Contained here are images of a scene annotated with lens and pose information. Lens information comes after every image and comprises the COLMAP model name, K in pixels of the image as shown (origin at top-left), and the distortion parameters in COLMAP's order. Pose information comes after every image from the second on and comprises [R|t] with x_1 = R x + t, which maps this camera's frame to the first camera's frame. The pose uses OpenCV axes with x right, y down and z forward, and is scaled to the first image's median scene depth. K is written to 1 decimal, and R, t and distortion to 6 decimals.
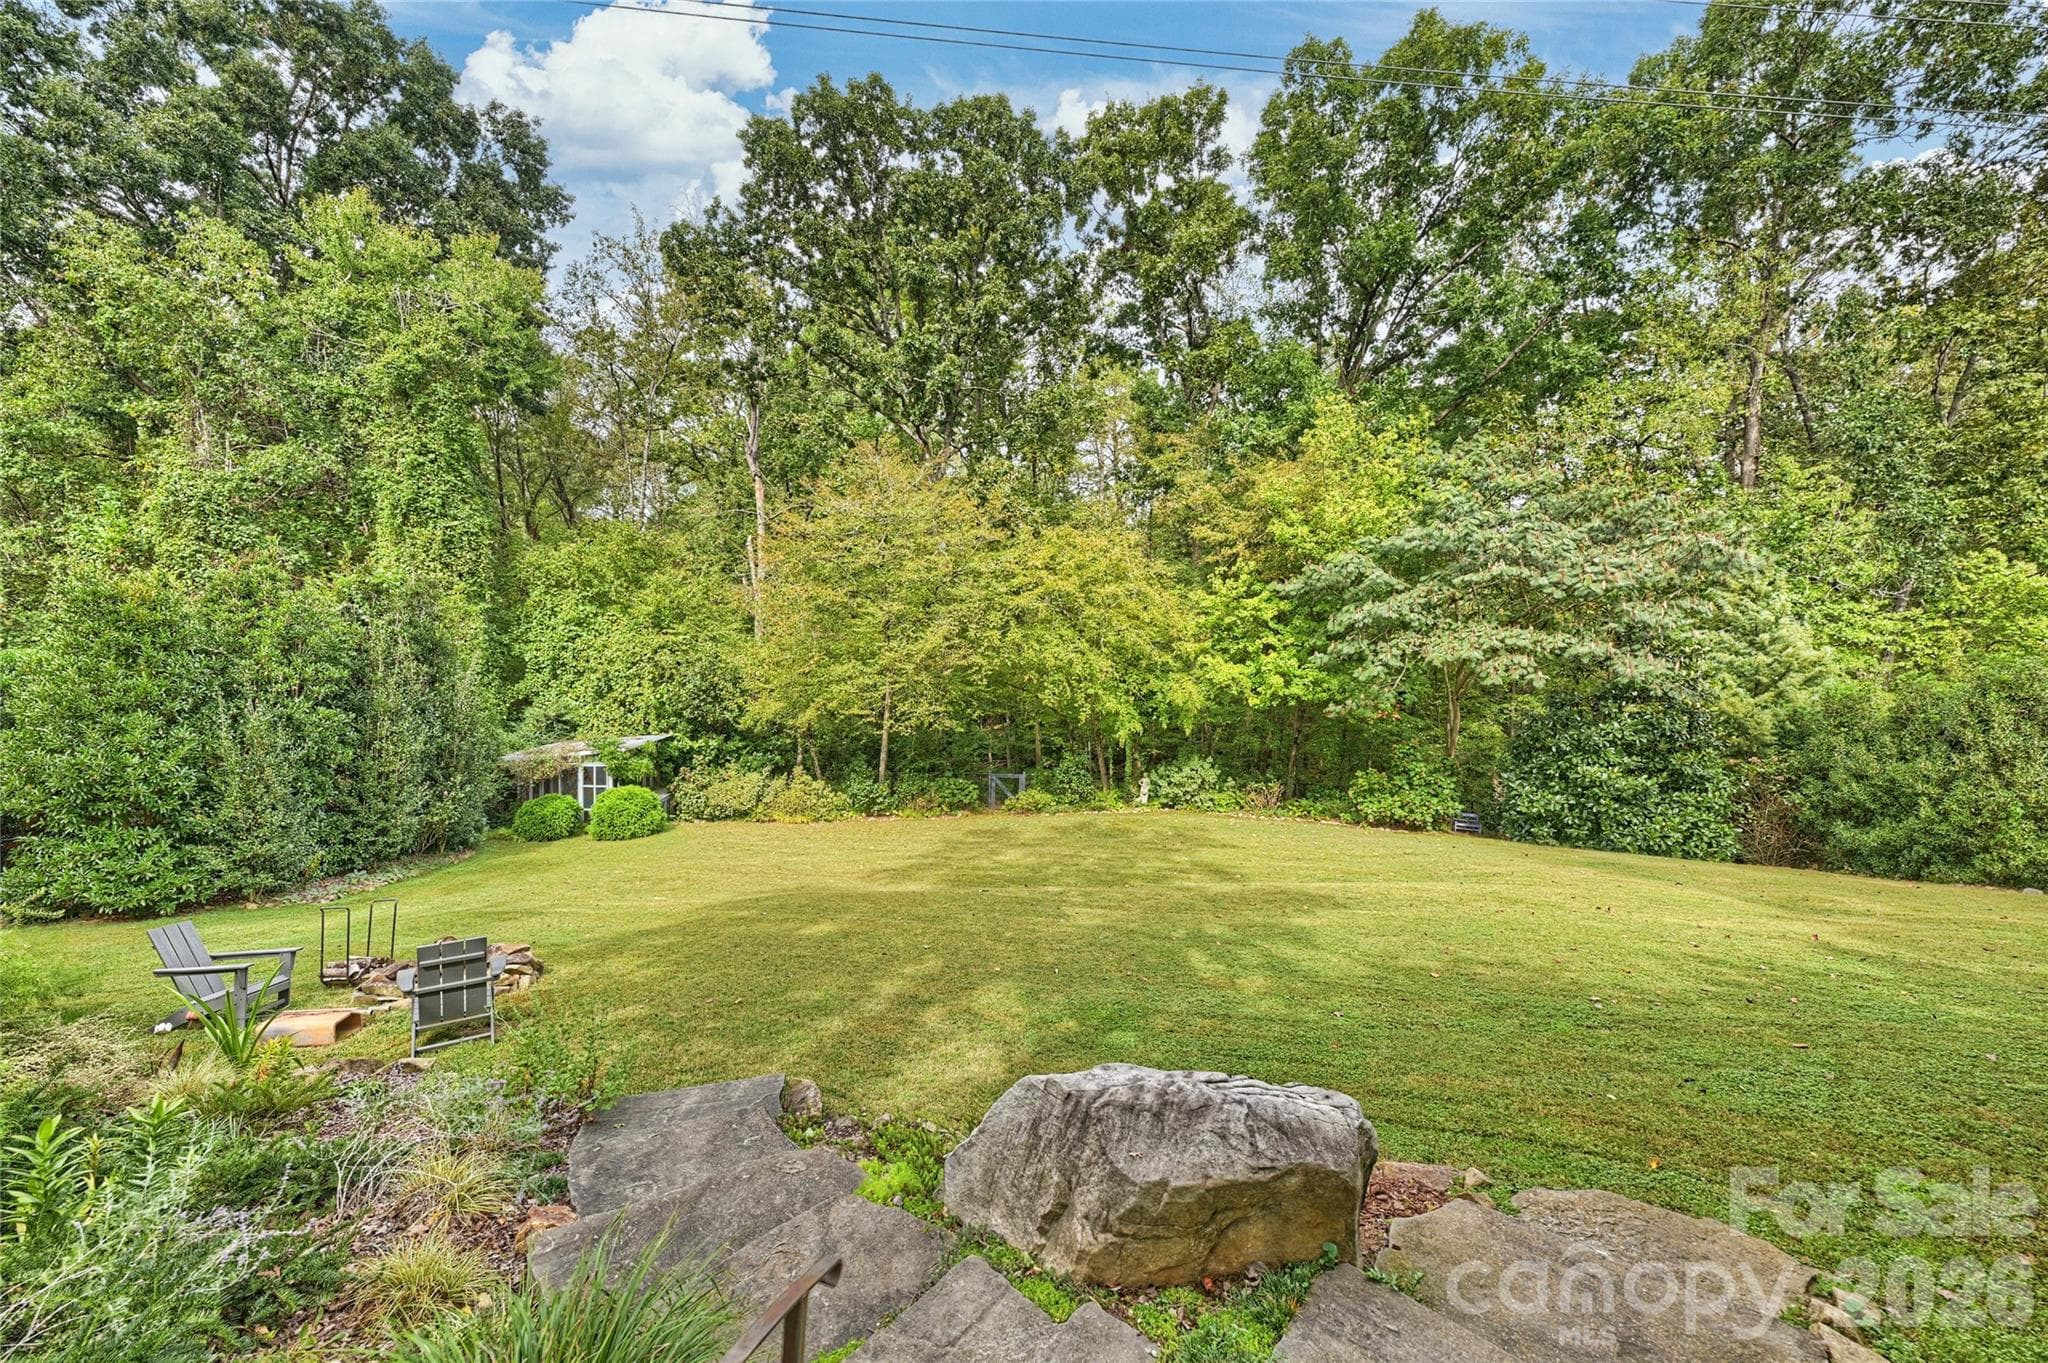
lens RADIAL K [[869.1, 0, 1024.0], [0, 869.1, 681.5], [0, 0, 1]] dist [0.000796, 0.000077]
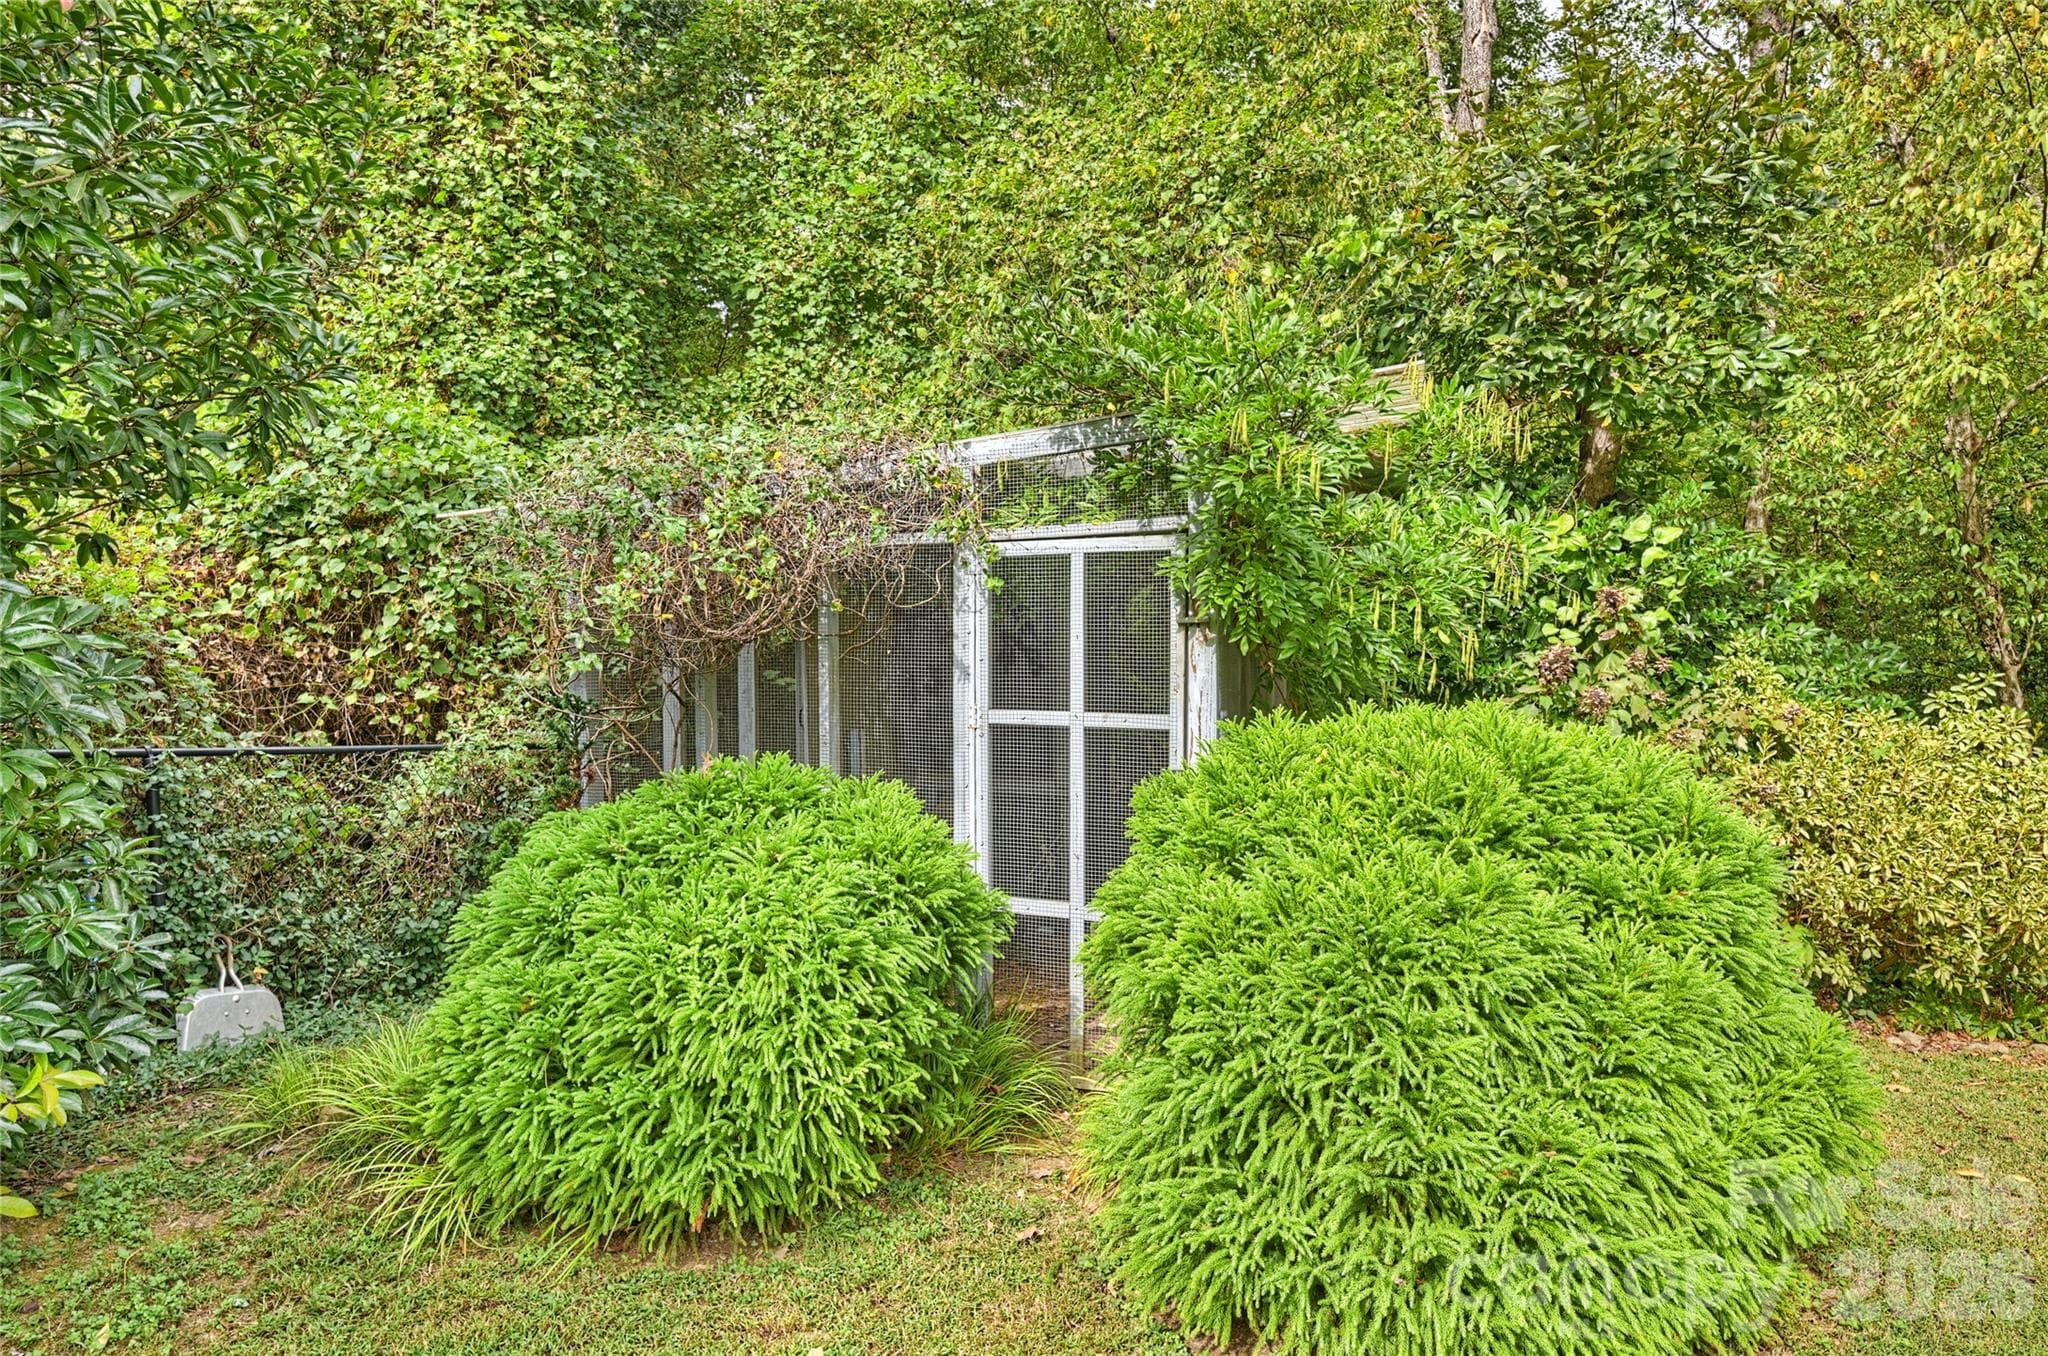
lens RADIAL K [[1118.6, 0, 1024.0], [0, 1118.6, 678.0], [0, 0, 1]] dist [0.002081, 0.000198]
pose [[0.935347, 0.001299, -0.353729, -0.429123], [-0.007307, 0.999851, -0.015650, 0.112808], [0.353656, 0.017223, 0.935217, 0.819611]]
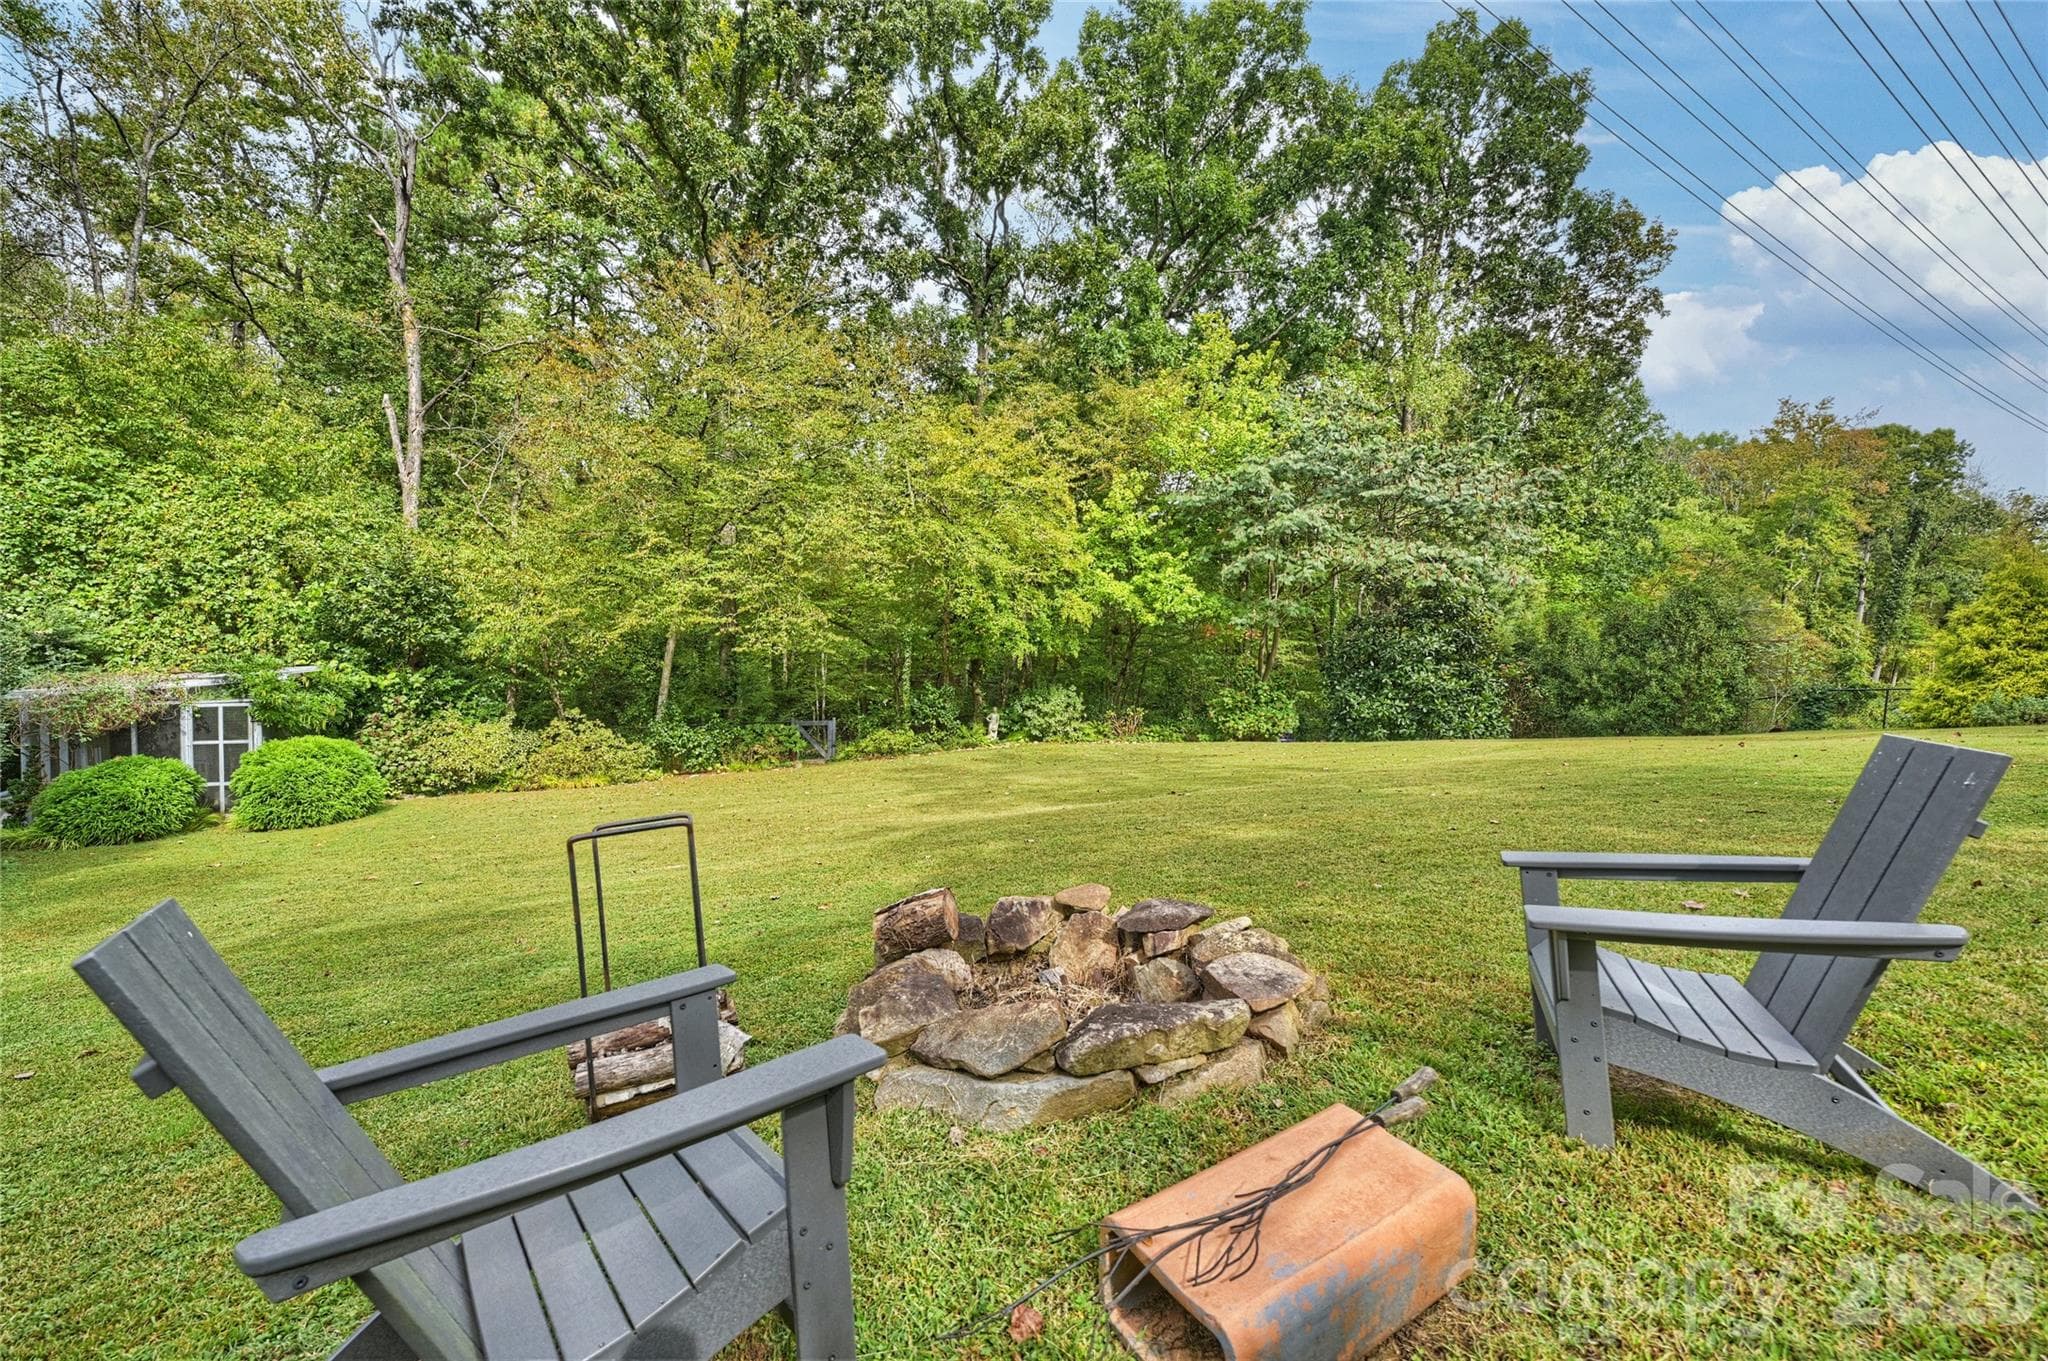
lens RADIAL K [[838.4, 0, 1024.0], [0, 838.4, 680.5], [0, 0, 1]] dist [0.002016, 0.000201]
pose [[0.864792, -0.014320, 0.501927, -0.304914], [0.011360, 0.999895, 0.008955, 0.078395], [-0.502003, -0.002042, 0.864864, 0.257663]]
